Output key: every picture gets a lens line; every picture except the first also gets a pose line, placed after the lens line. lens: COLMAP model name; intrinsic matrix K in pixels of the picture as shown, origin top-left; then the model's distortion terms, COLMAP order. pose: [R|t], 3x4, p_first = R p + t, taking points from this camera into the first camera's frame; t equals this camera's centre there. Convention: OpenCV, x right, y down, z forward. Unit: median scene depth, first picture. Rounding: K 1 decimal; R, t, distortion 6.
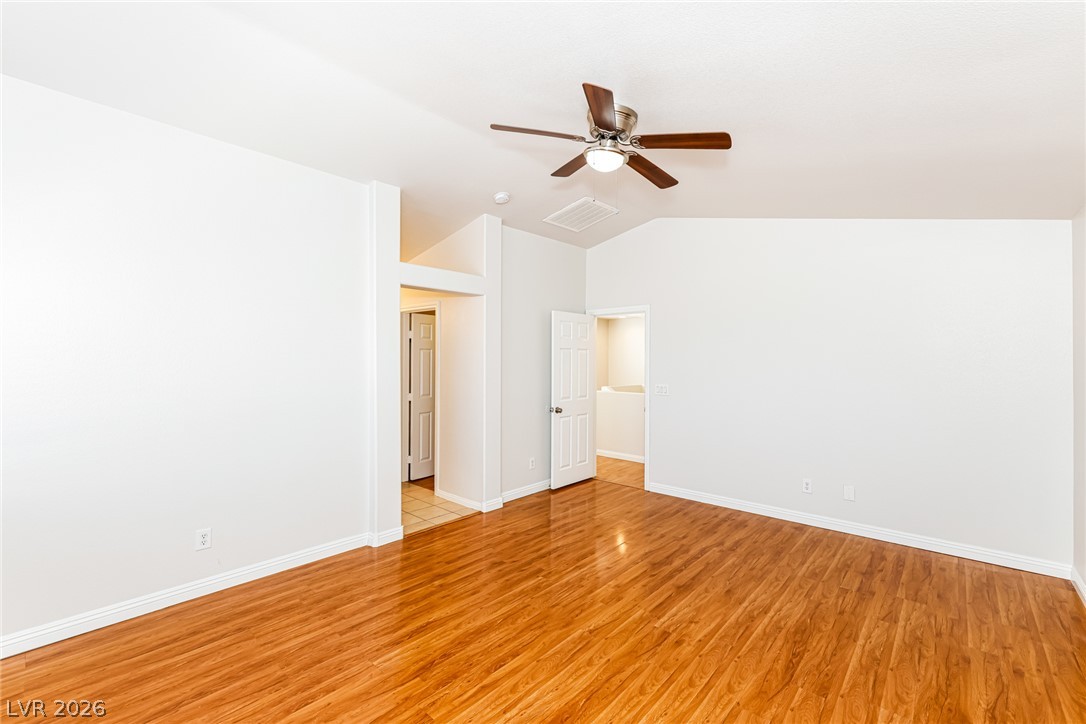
lens RADIAL K [[452.9, 0, 543.0], [0, 452.9, 362.0], [0, 0, 1]] dist [0.000184, 0.000055]
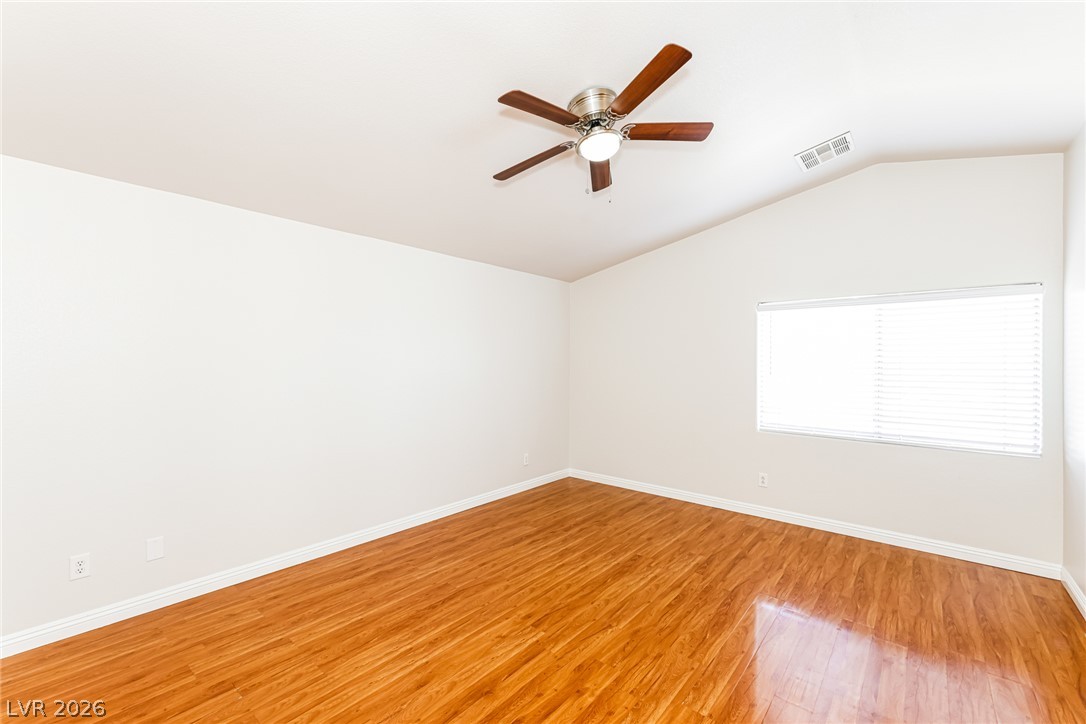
lens RADIAL K [[464.4, 0, 547.2], [0, 464.4, 358.0], [0, 0, 1]] dist [0.001528, 0.000164]
pose [[-0.998596, -0.009549, -0.052103, 0.300097], [-0.009327, 0.999946, -0.004509, 0.005839], [0.052143, -0.004016, -0.998632, 1.997801]]
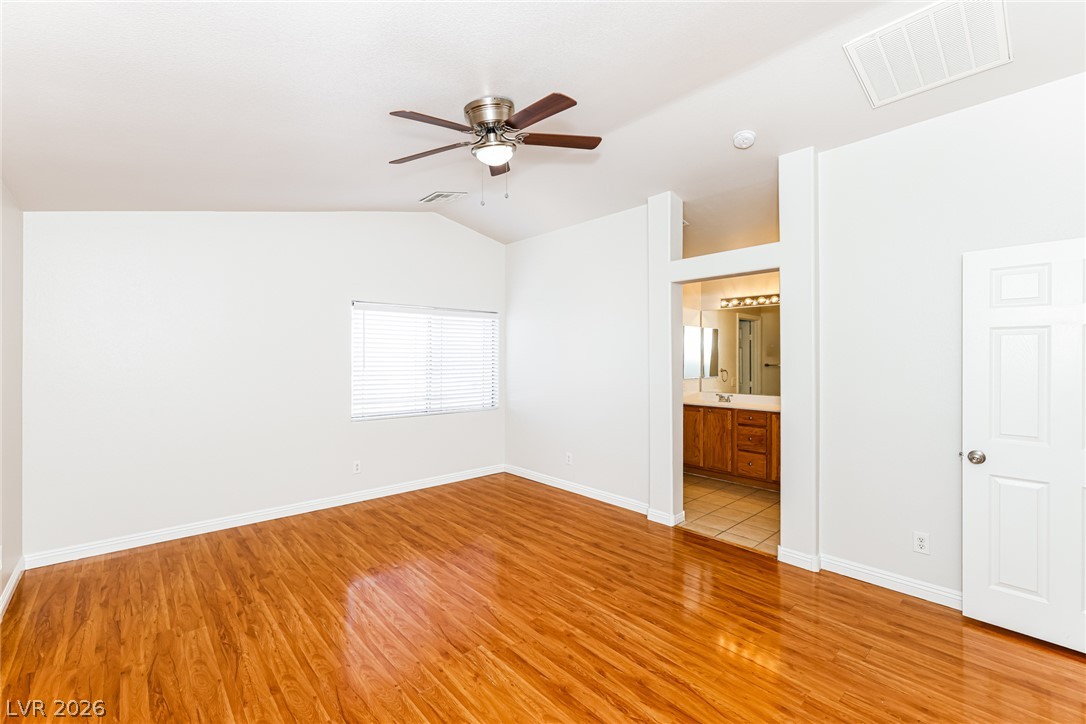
lens RADIAL K [[452.9, 0, 543.0], [0, 452.9, 362.0], [0, 0, 1]] dist [0.000184, 0.000055]
pose [[-0.089135, 0.006337, -0.995999, 1.145751], [-0.002973, 0.999974, 0.006629, 0.006965], [0.996015, 0.003552, -0.089114, 1.212239]]
